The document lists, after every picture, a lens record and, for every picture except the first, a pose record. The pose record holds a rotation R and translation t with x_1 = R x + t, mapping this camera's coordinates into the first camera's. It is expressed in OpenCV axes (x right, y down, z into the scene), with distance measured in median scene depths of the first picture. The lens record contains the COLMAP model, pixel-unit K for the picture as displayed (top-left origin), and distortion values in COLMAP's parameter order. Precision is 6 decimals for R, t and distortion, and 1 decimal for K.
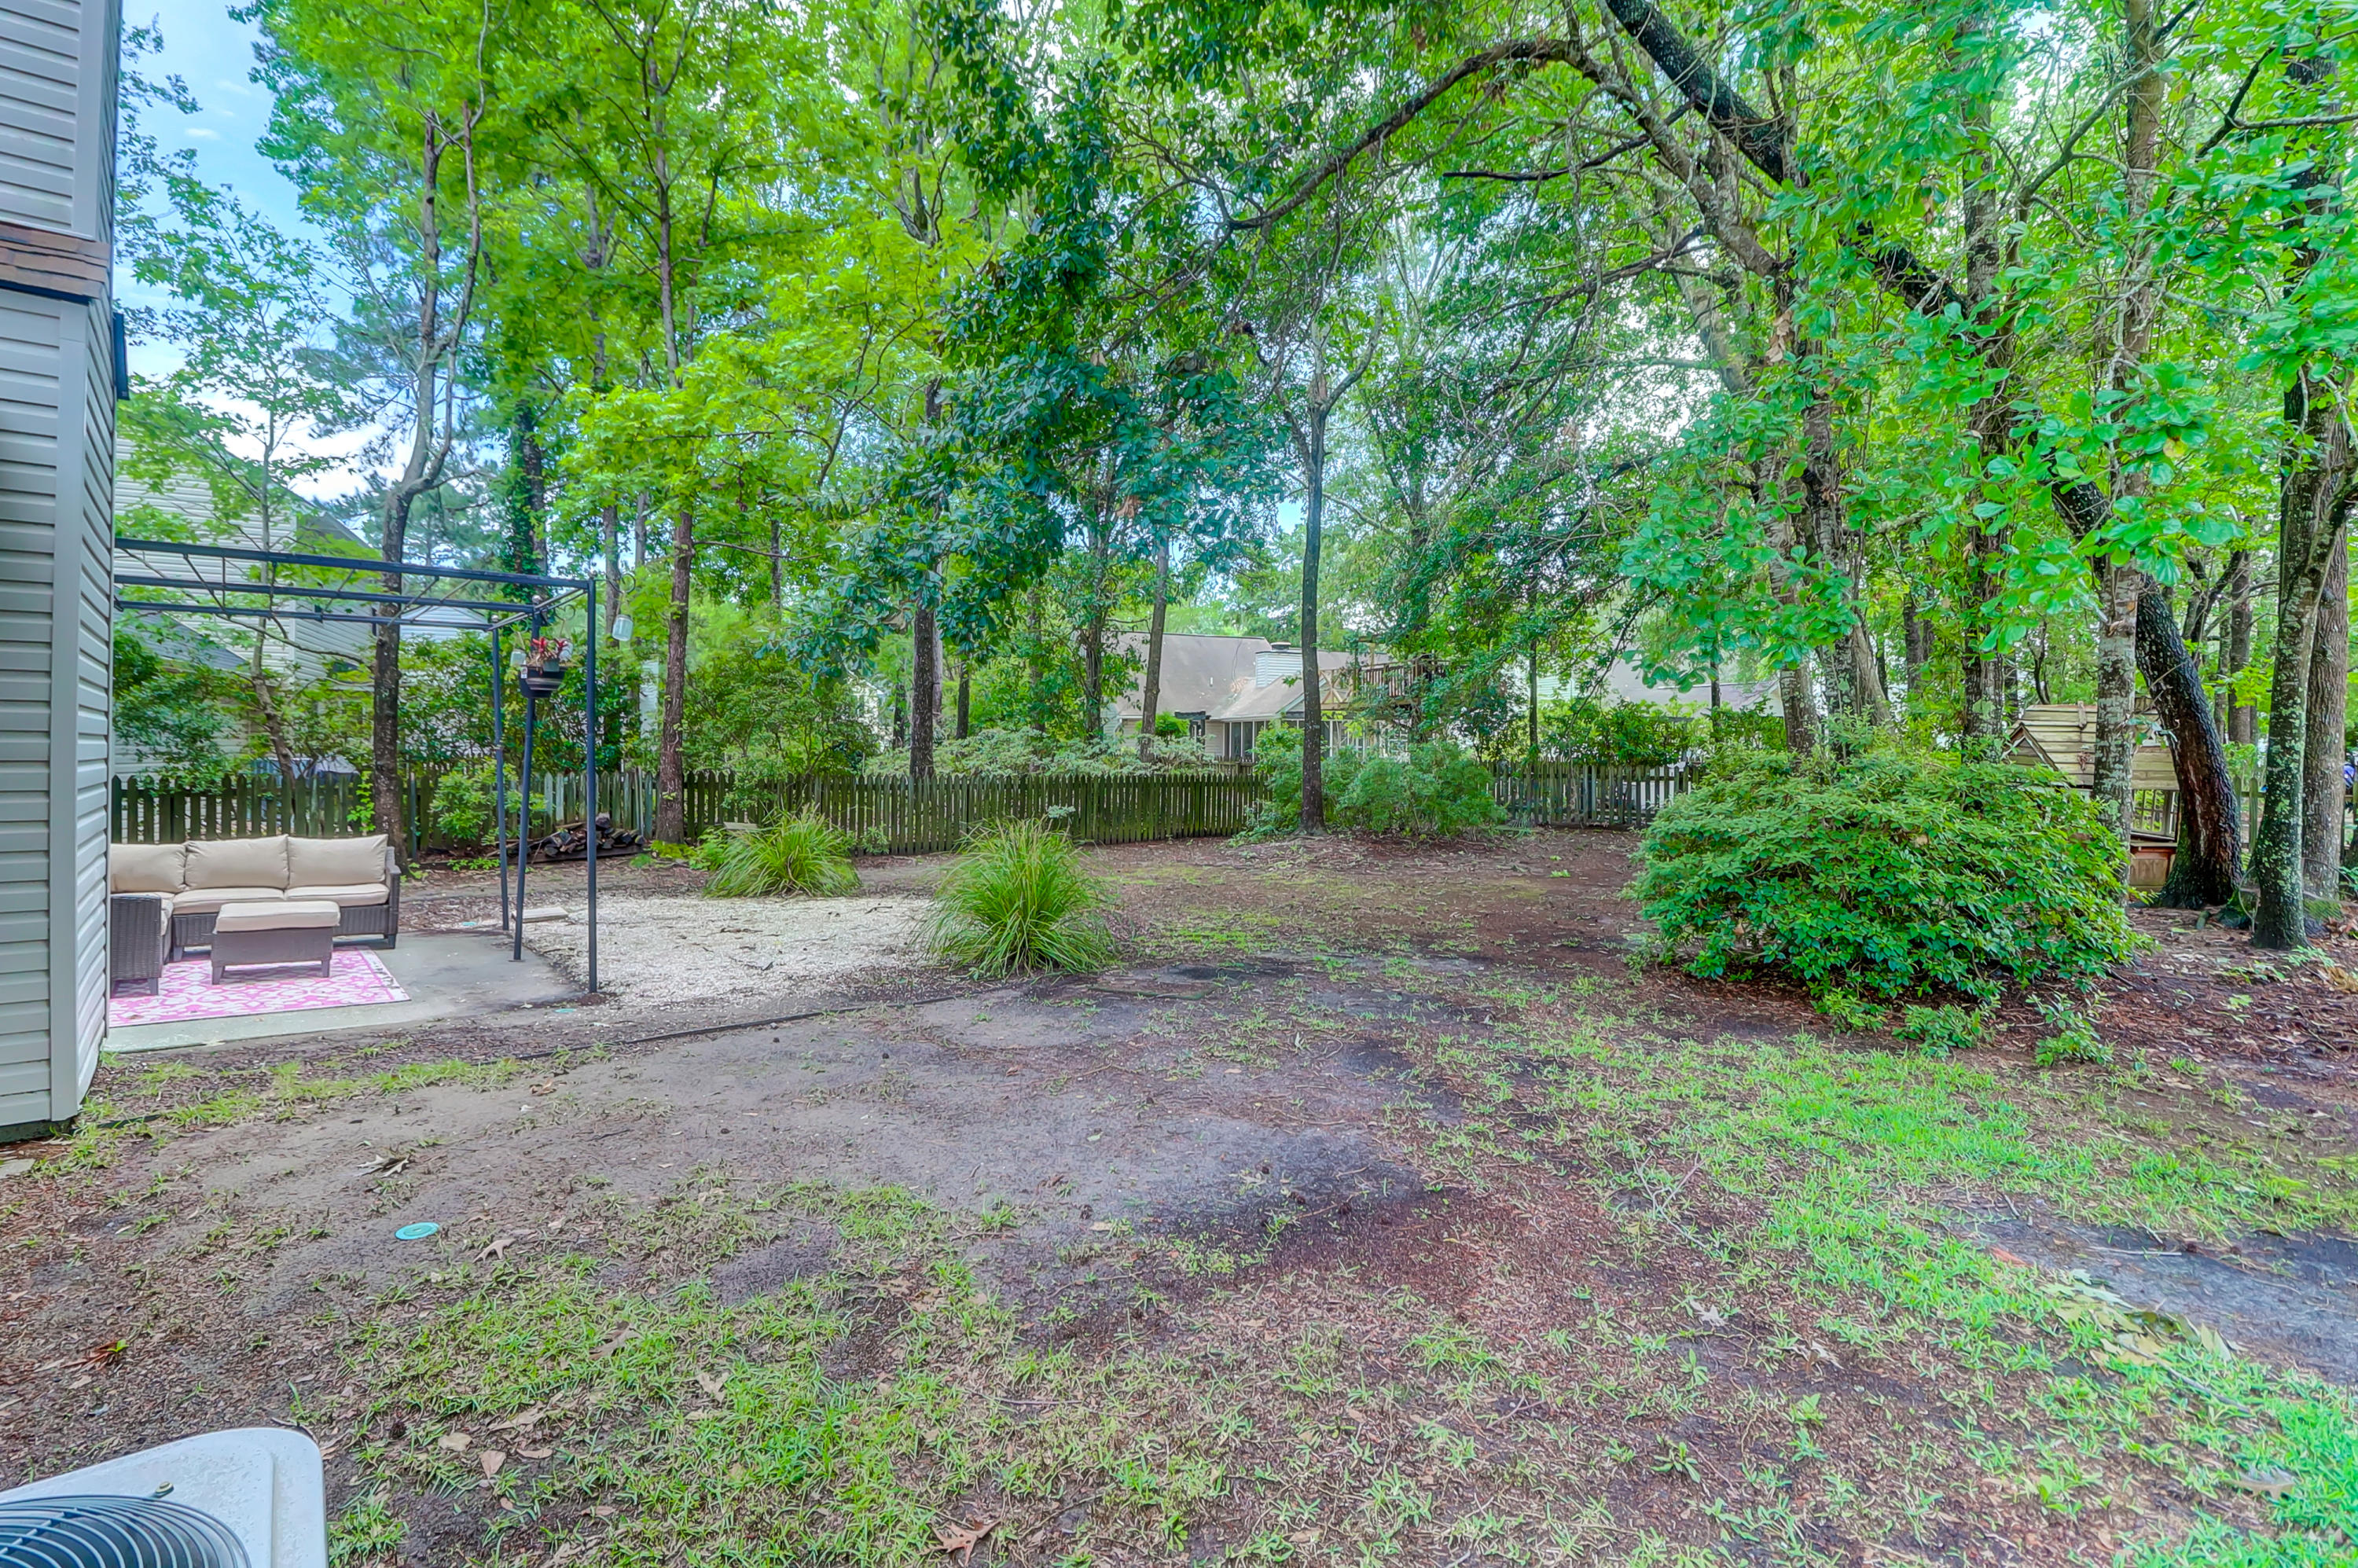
lens RADIAL K [[1090.8, 0, 1178.4], [0, 1090.8, 768.5], [0, 0, 1]] dist [0.001781, -0.014301]
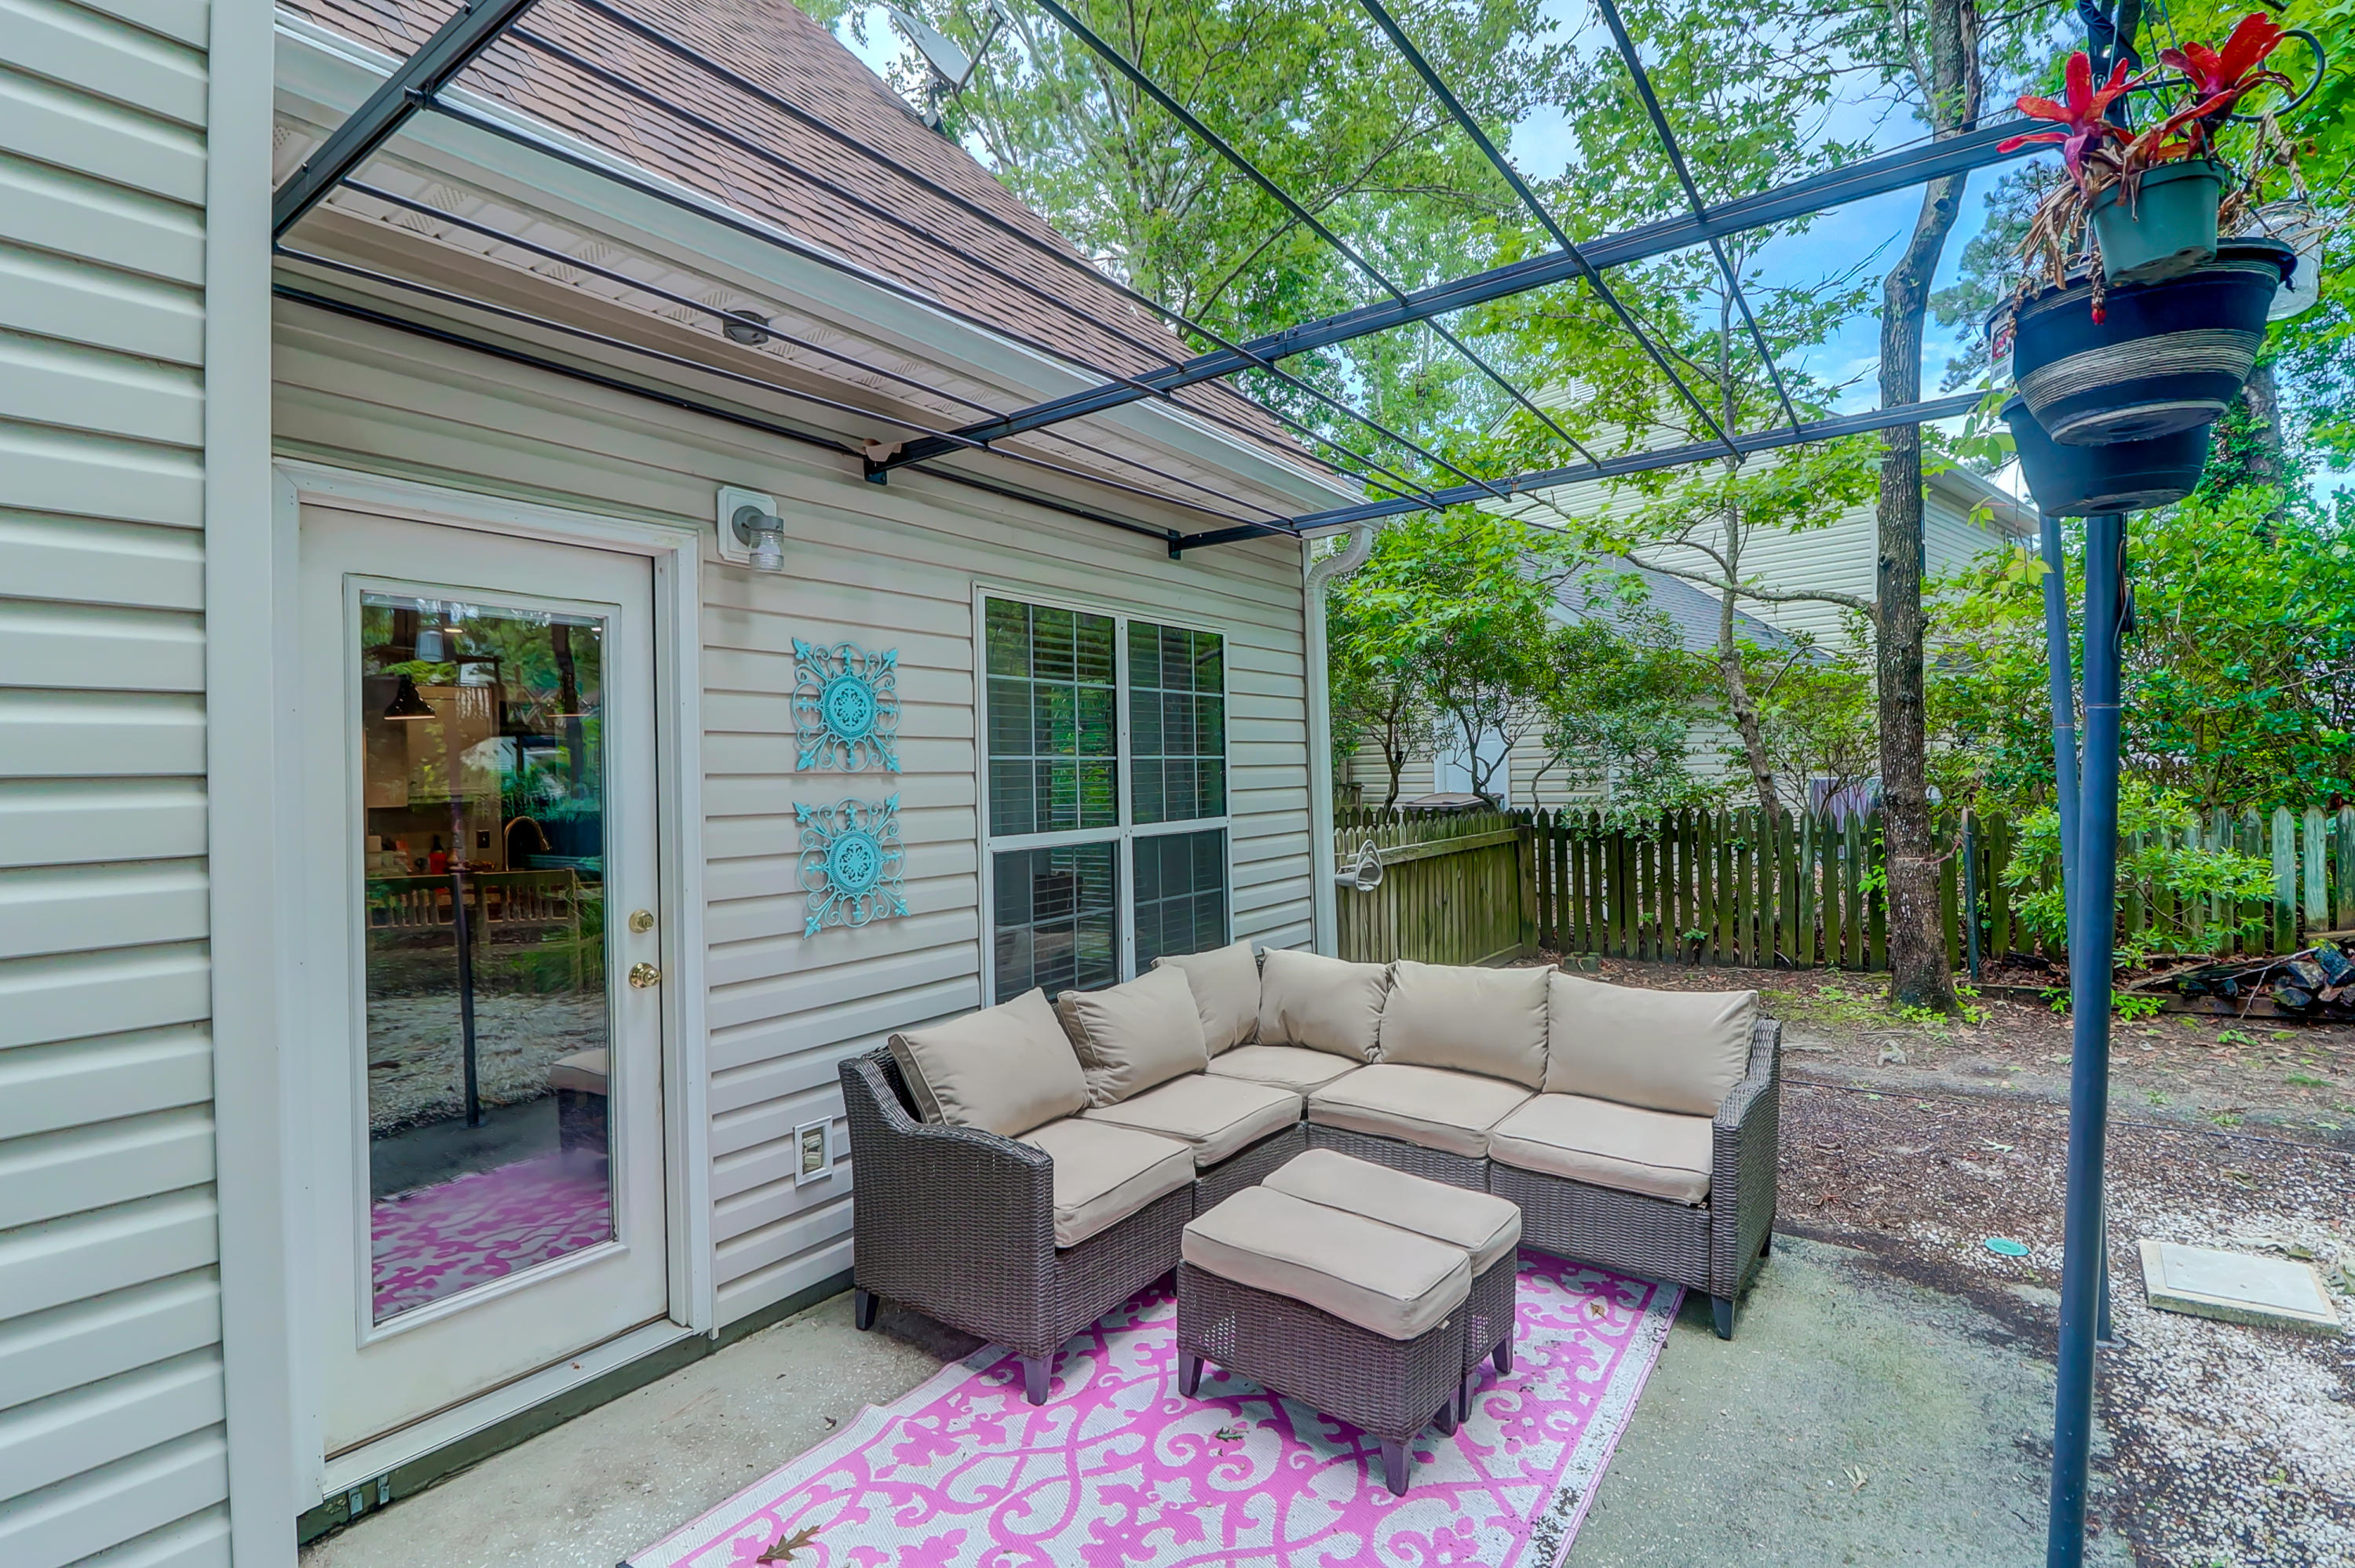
lens RADIAL K [[1107.7, 0, 1174.4], [0, 1107.7, 774.7], [0, 0, 1]] dist [-0.008599, -0.000518]
pose [[0.249411, -0.005337, -0.968383, -0.284800], [0.001582, 0.999986, -0.005104, -0.010220], [0.968396, -0.000259, 0.249416, 0.497754]]
